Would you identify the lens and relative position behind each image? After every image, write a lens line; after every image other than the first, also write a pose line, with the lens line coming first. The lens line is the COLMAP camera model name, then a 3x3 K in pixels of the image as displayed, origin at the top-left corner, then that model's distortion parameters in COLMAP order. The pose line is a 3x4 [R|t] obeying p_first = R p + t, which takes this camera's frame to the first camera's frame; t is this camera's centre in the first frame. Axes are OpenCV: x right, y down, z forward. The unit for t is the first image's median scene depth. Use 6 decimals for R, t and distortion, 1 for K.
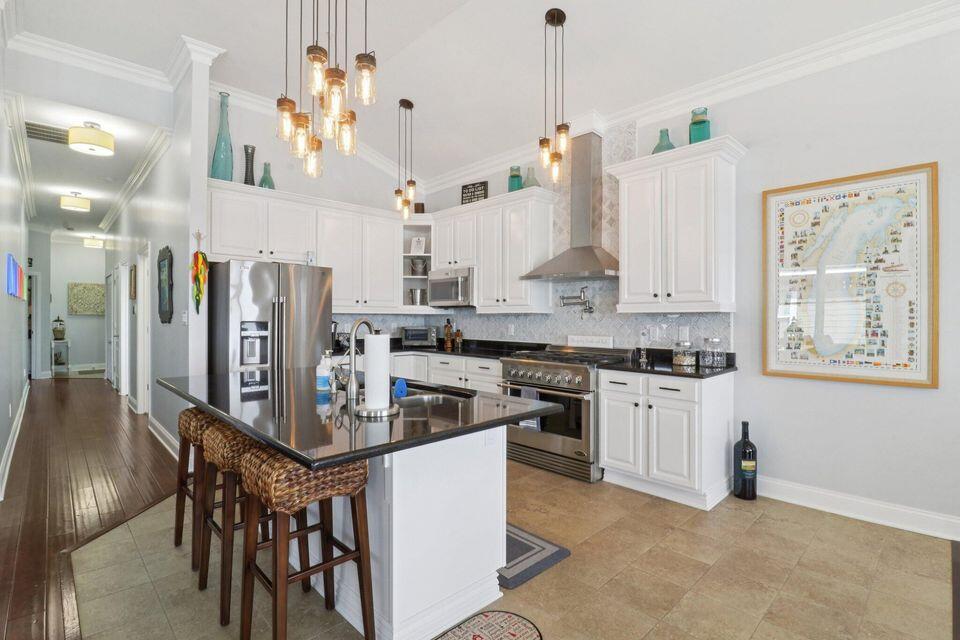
lens RADIAL K [[456.3, 0, 480.2], [0, 456.3, 318.5], [0, 0, 1]] dist [0.001871, 0.000037]
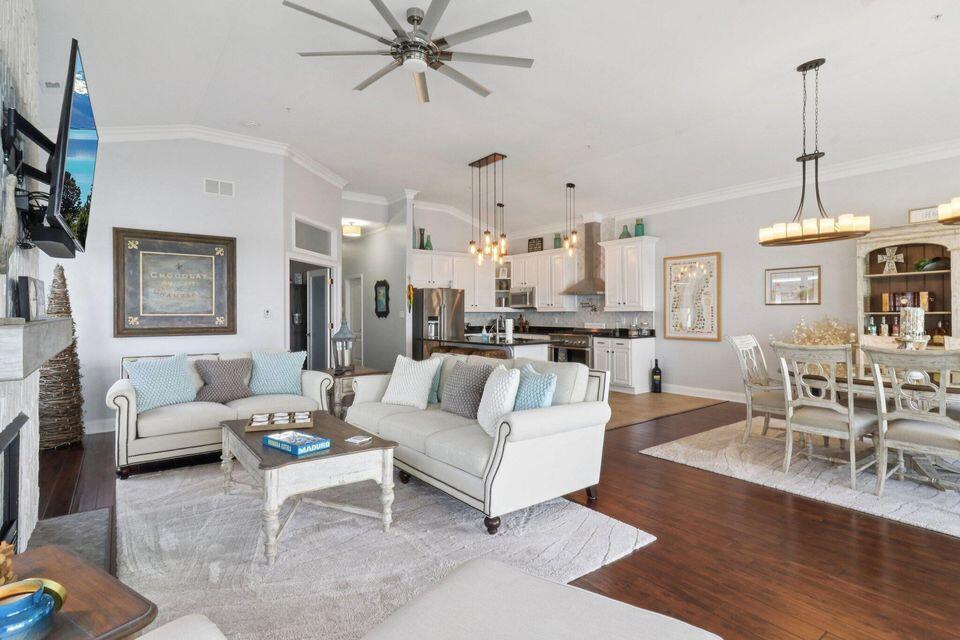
lens RADIAL K [[456.3, 0, 479.0], [0, 456.3, 313.0], [0, 0, 1]] dist [0.001871, 0.000037]
pose [[0.991297, -0.005595, -0.131525, 0.002308], [0.005228, 0.999981, -0.003135, -0.001320], [0.131540, 0.002420, 0.991308, -1.049613]]
